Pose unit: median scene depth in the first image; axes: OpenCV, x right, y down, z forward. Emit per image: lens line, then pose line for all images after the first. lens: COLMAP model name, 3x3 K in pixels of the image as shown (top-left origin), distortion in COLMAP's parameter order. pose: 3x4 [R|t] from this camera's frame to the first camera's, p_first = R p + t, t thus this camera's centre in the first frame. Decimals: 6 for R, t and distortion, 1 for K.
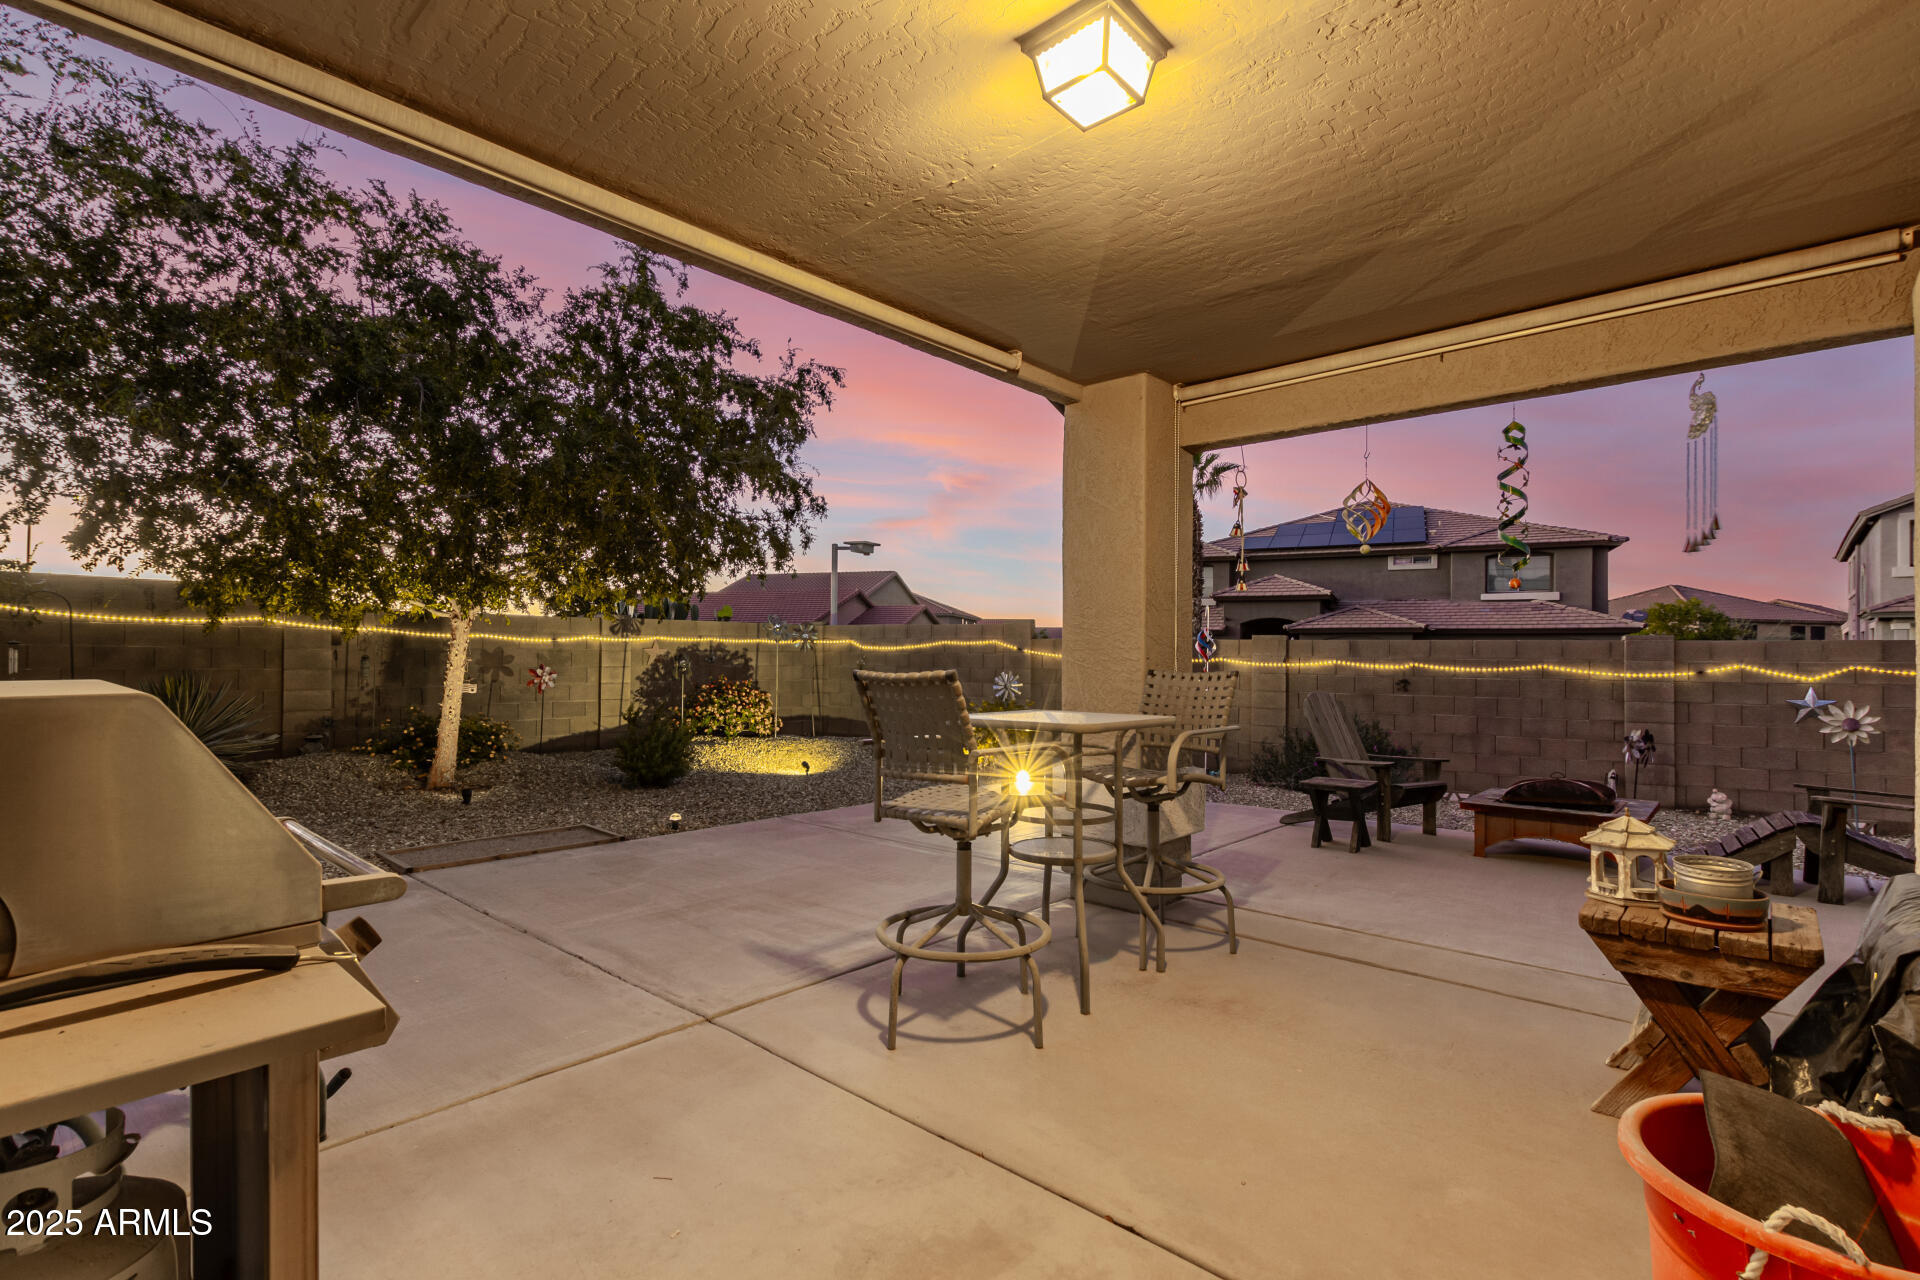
lens RADIAL K [[893.1, 0, 962.2], [0, 893.1, 647.4], [0, 0, 1]] dist [0.016351, 0.000412]
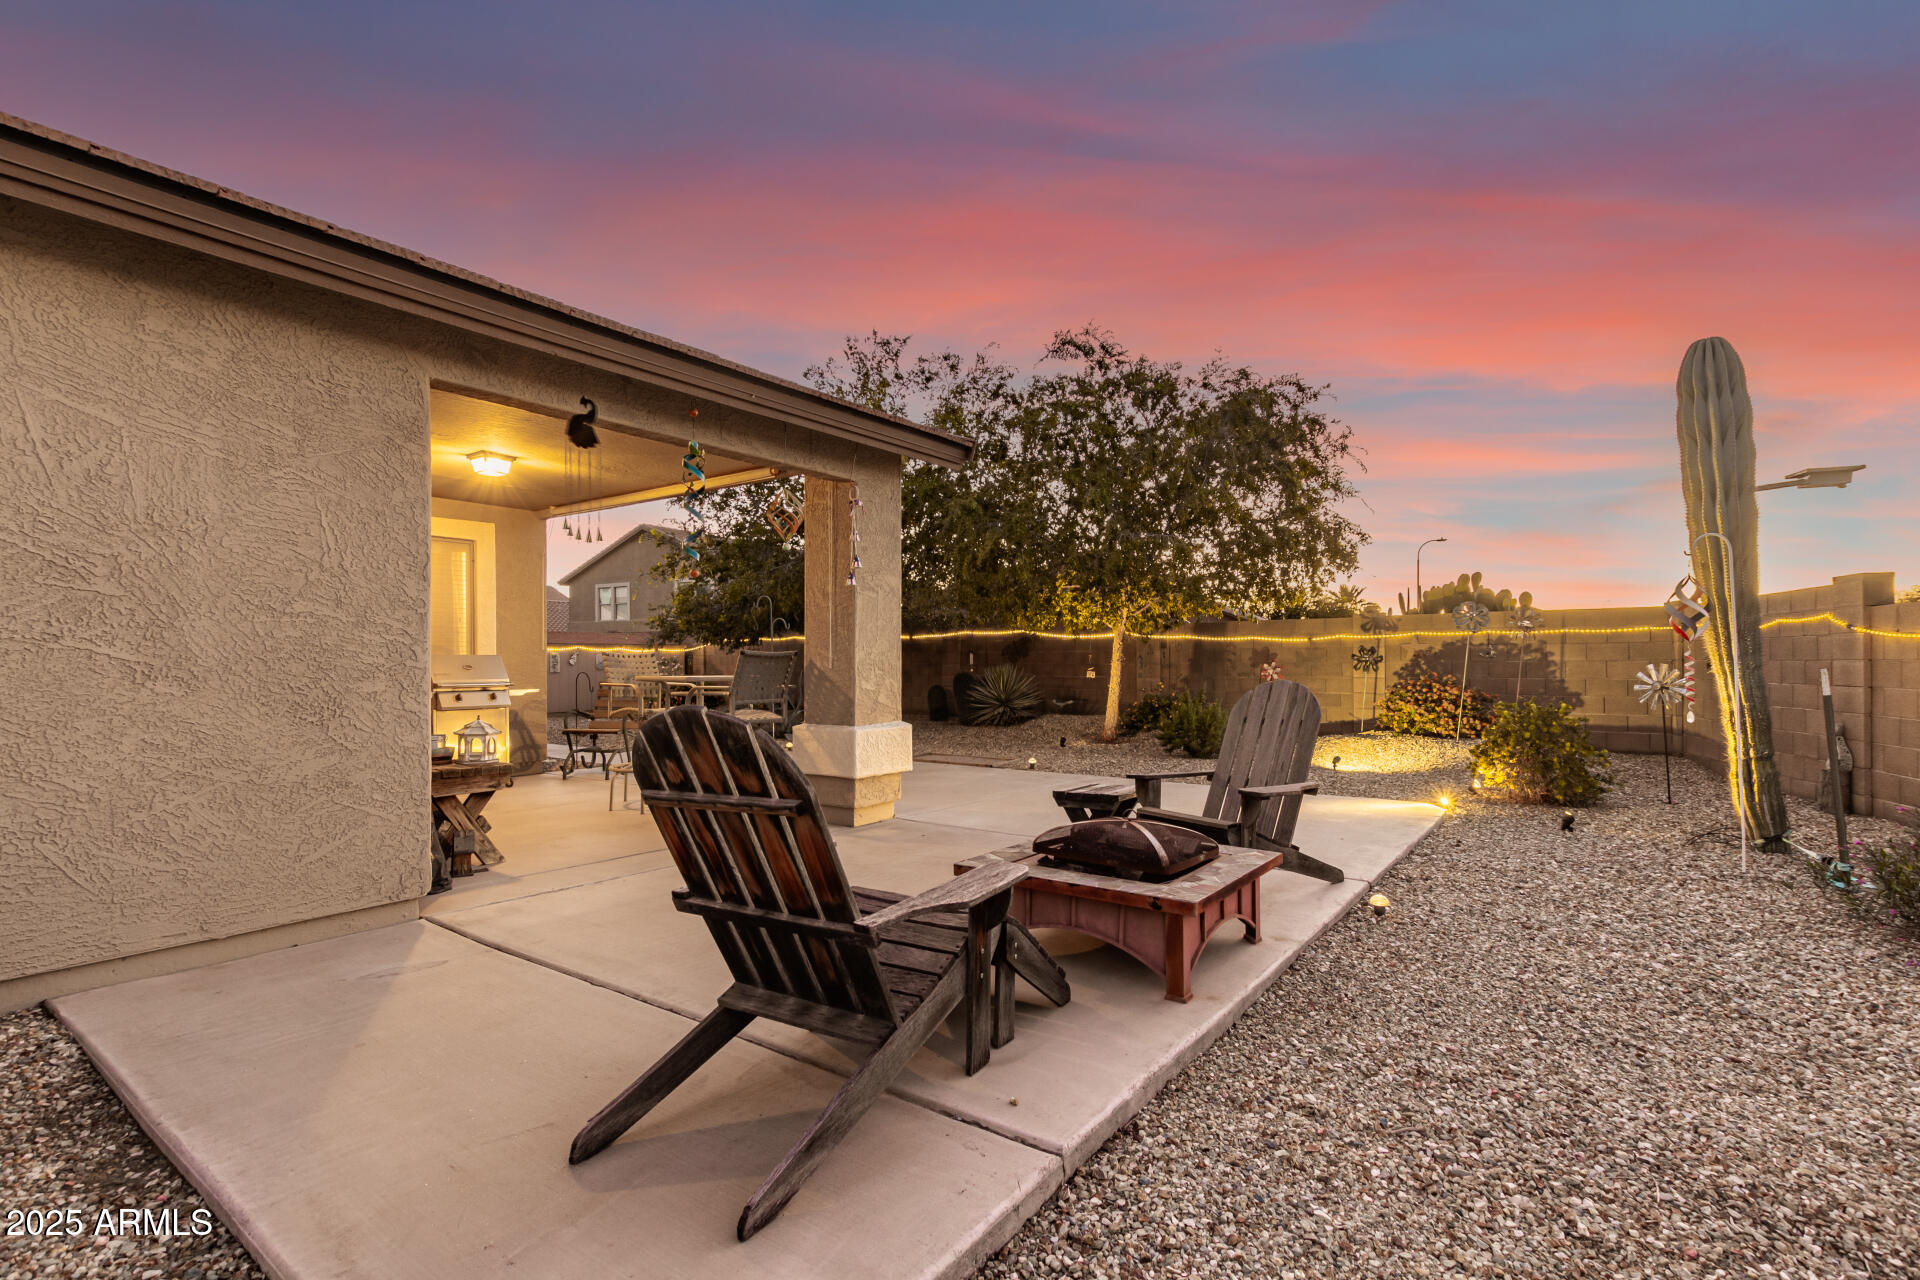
lens RADIAL K [[893.1, 0, 969.7], [0, 893.1, 647.9], [0, 0, 1]] dist [0.016351, 0.000412]
pose [[0.112946, -0.027204, -0.993229, 0.588780], [0.013201, 0.999578, -0.025877, 0.025006], [0.993513, -0.010189, 0.113257, 0.401761]]
